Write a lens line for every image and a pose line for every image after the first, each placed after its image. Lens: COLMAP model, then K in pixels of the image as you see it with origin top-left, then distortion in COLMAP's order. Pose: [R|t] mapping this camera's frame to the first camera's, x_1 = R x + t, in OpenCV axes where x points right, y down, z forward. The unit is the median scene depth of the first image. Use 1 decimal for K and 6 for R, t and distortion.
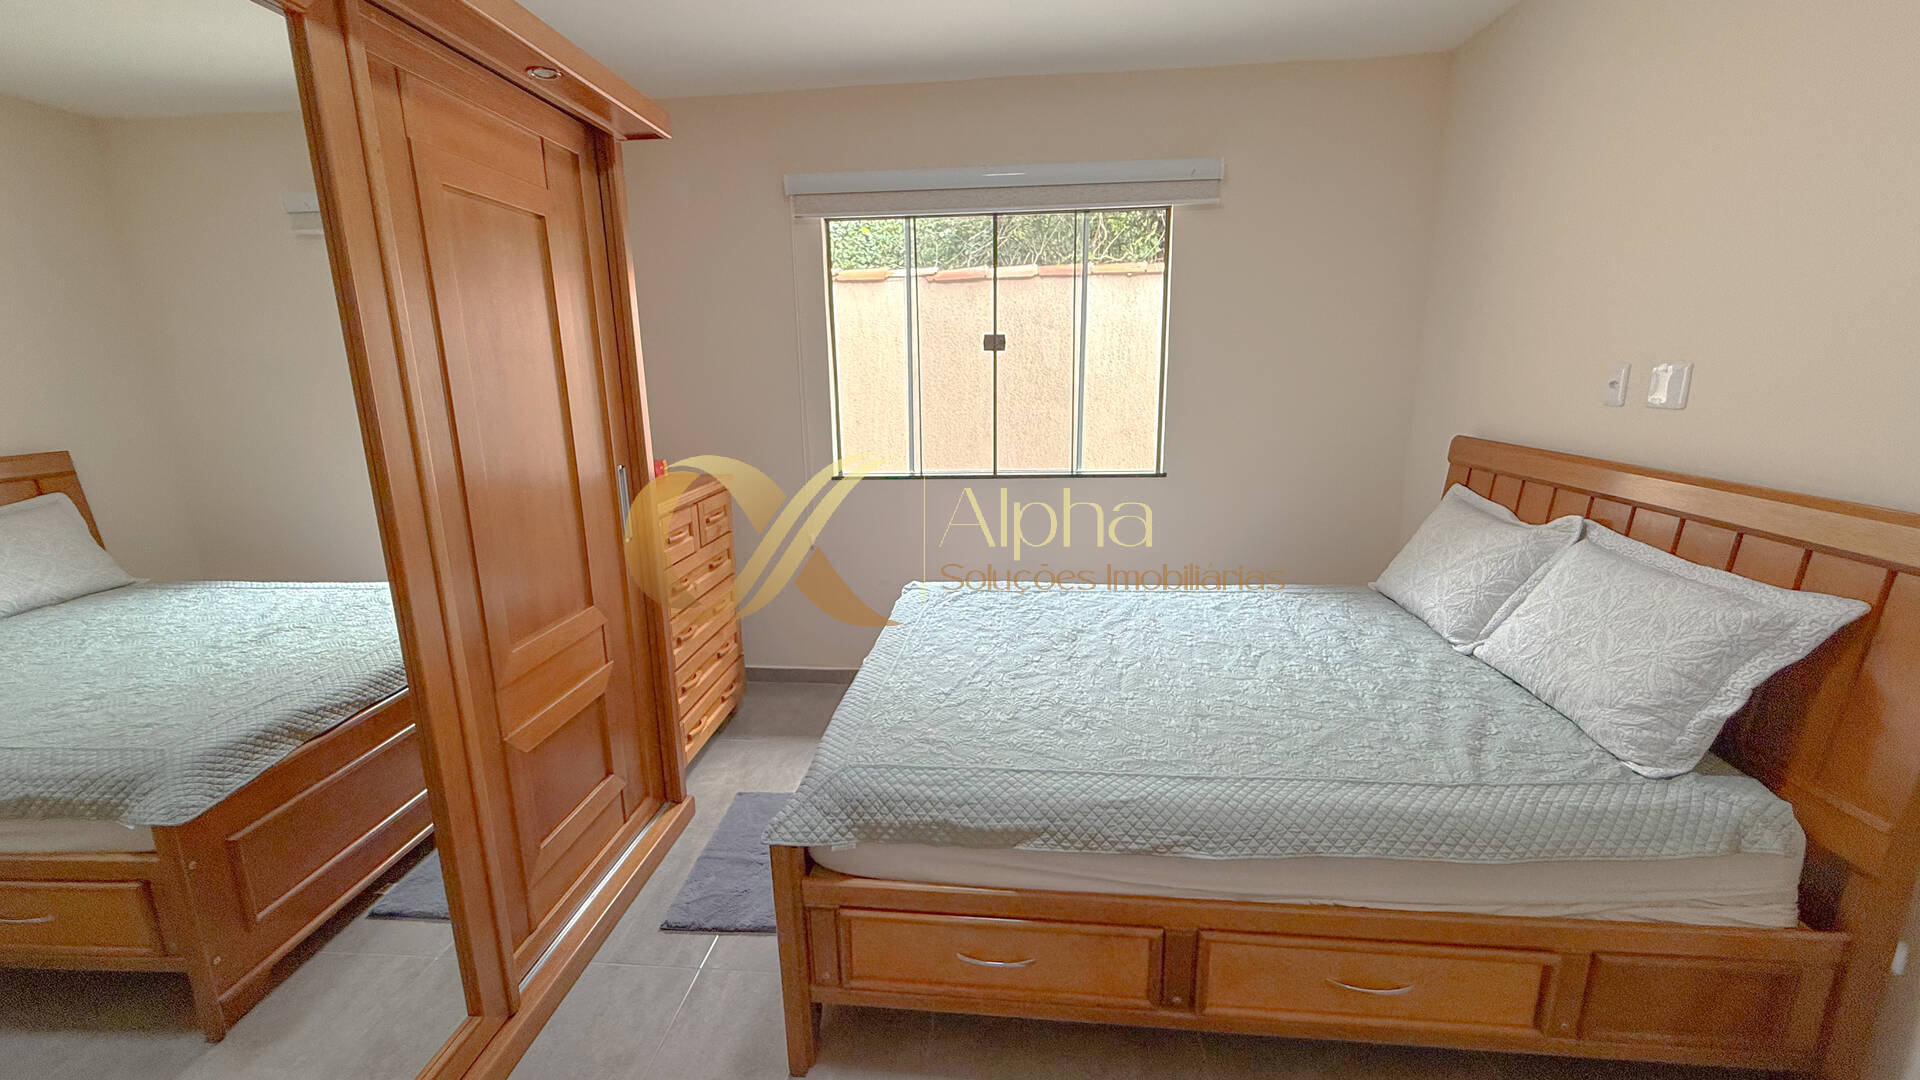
lens RADIAL K [[755.8, 0, 951.1], [0, 755.8, 535.4], [0, 0, 1]] dist [-0.007594, -0.000298]
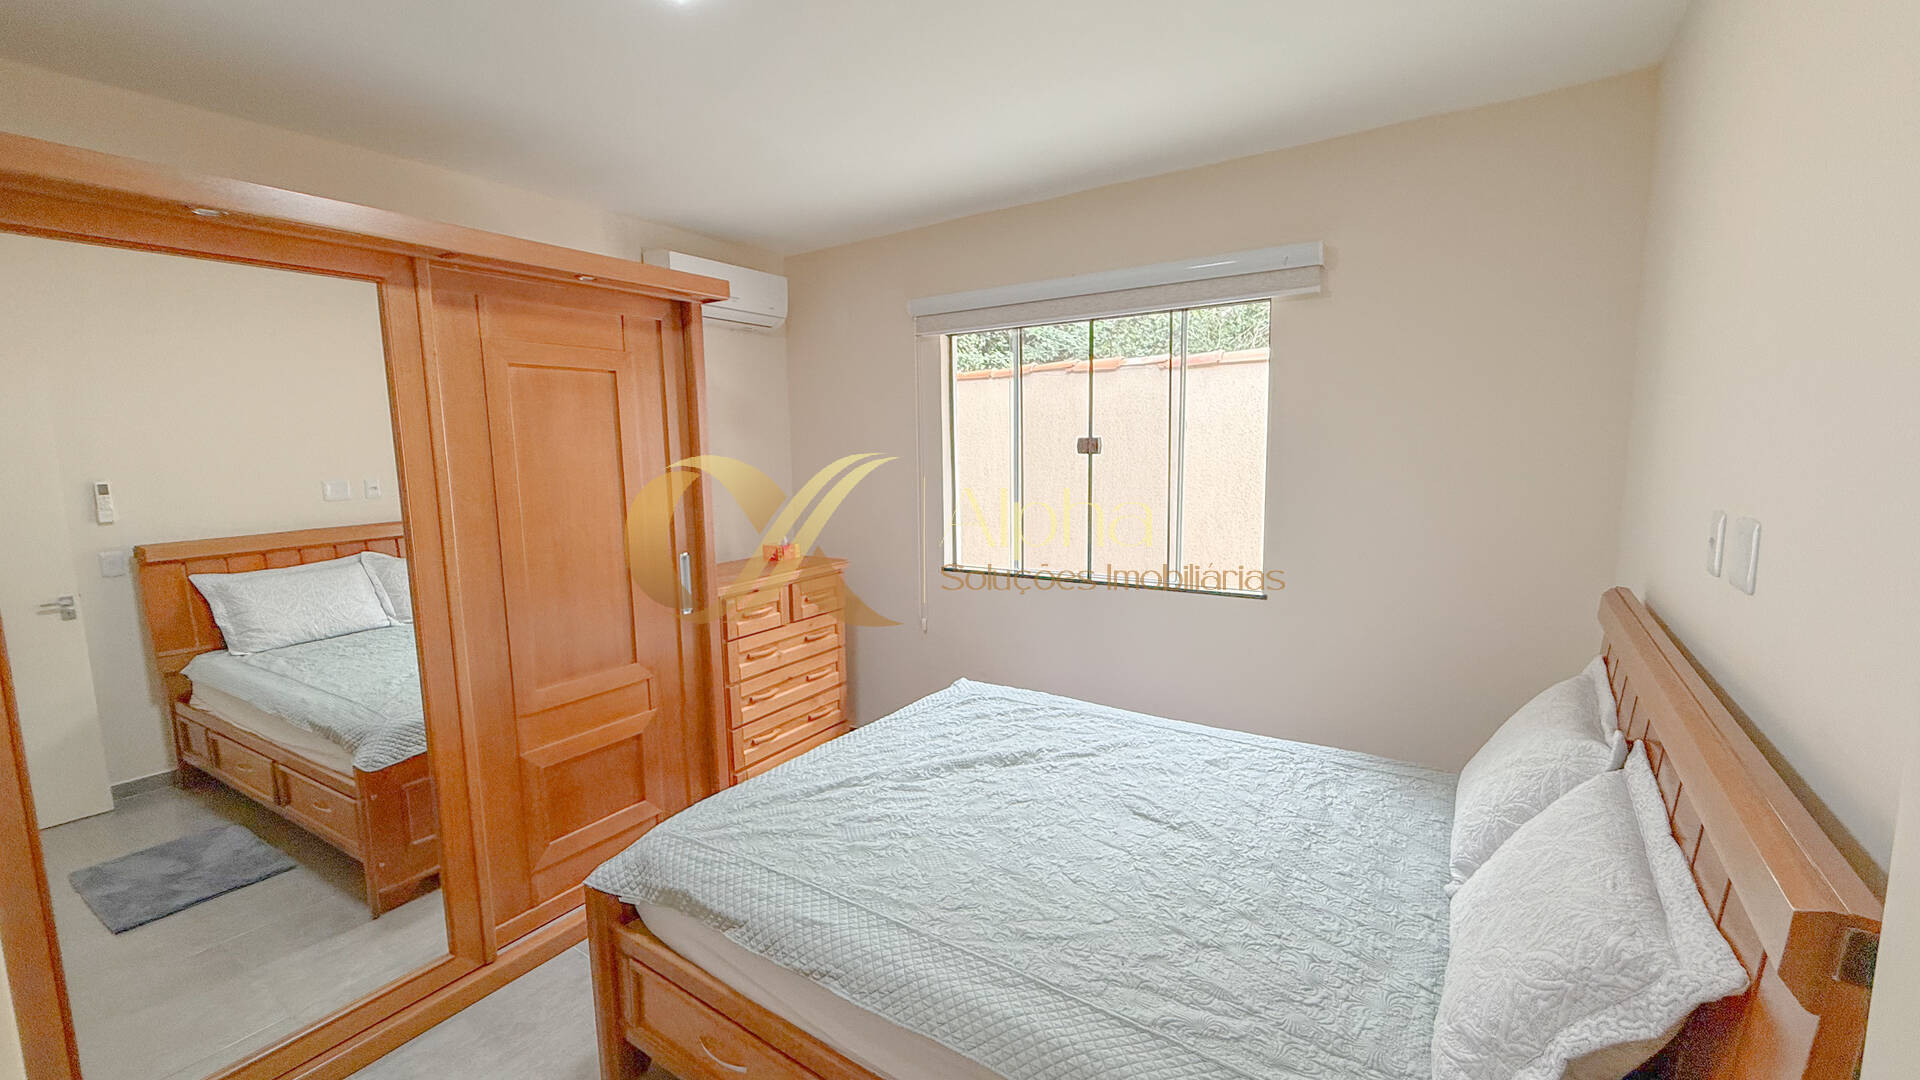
lens RADIAL K [[773.5, 0, 954.0], [0, 773.5, 541.5], [0, 0, 1]] dist [0.001501, -0.000370]
pose [[0.884947, 0.059144, -0.461920, 0.722076], [-0.098200, 0.993298, -0.060950, -0.103494], [0.455220, 0.099298, 0.884825, 0.083531]]
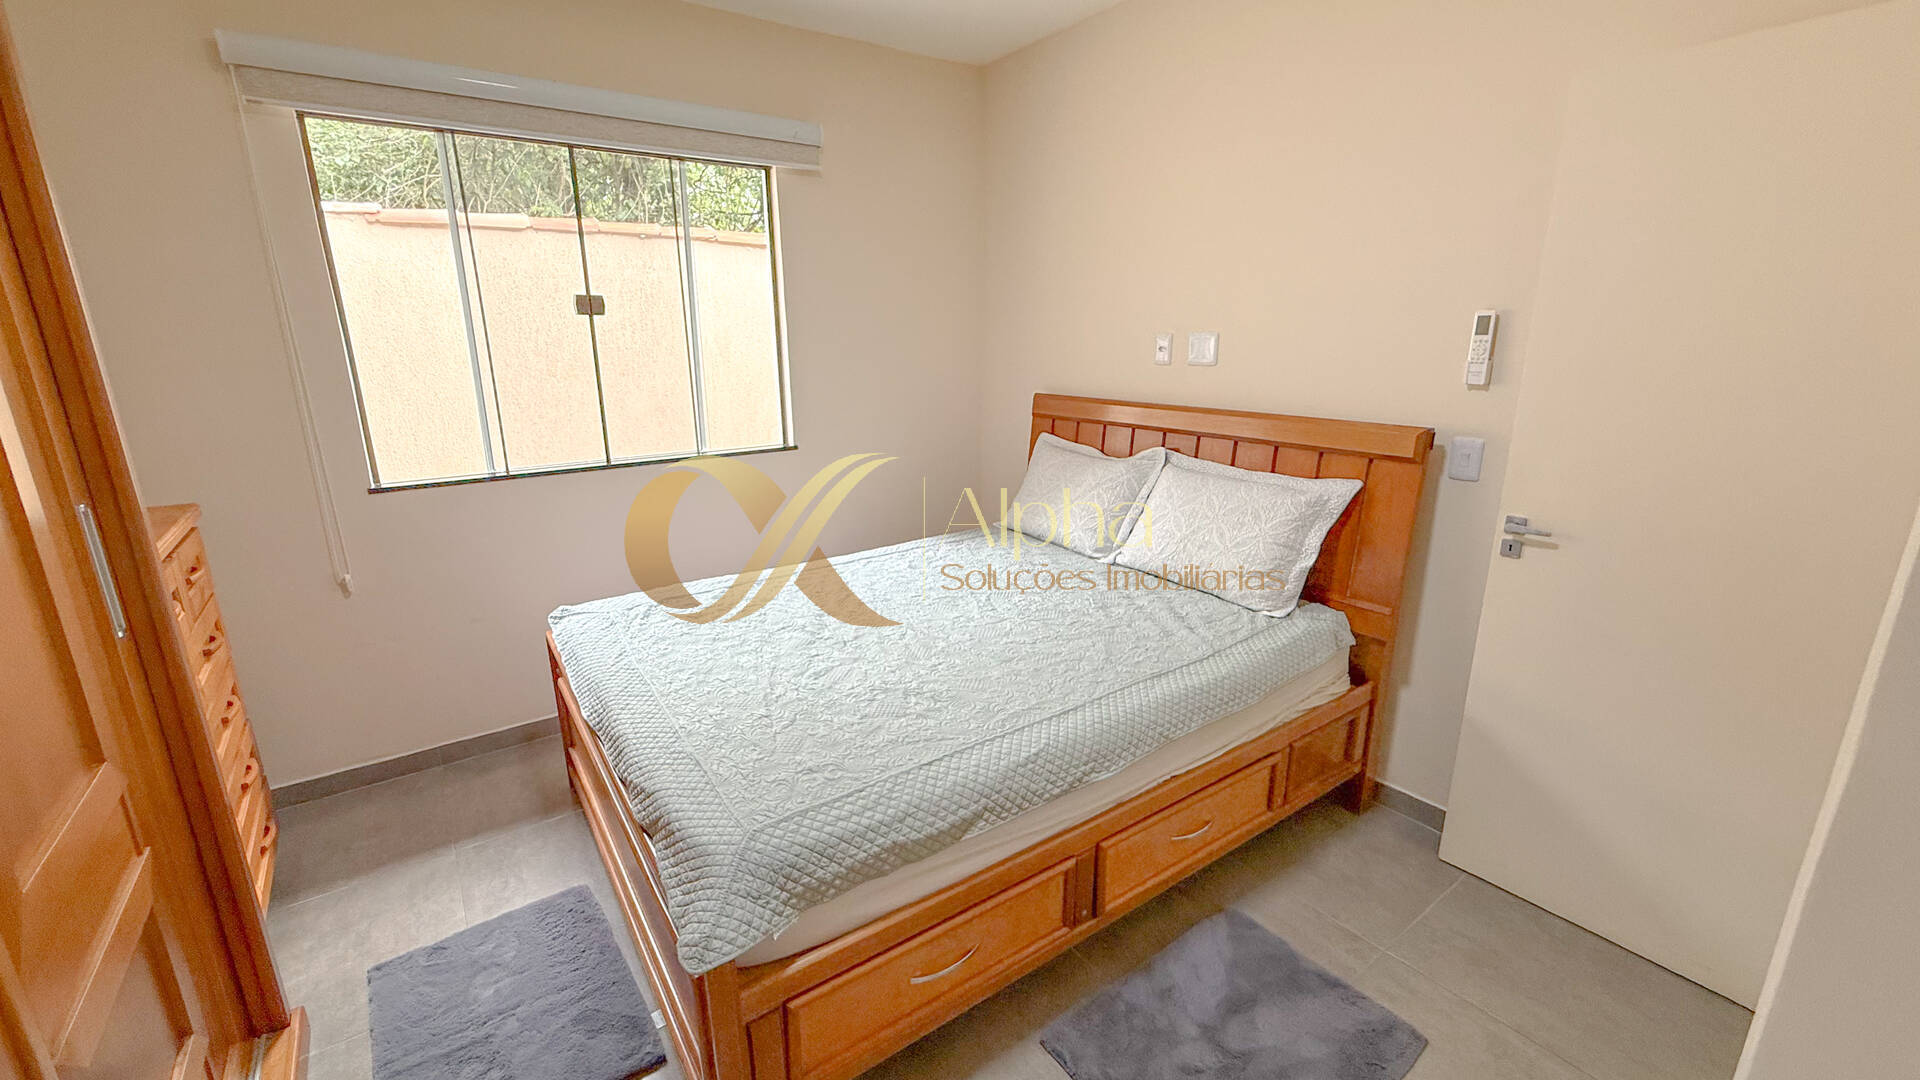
lens RADIAL K [[760.6, 0, 944.4], [0, 760.6, 535.8], [0, 0, 1]] dist [-0.001245, -0.000096]
pose [[0.764257, -0.156431, 0.625652, -0.398481], [0.137768, 0.987343, 0.078576, -0.034463], [-0.630025, 0.026142, 0.776135, 0.223602]]
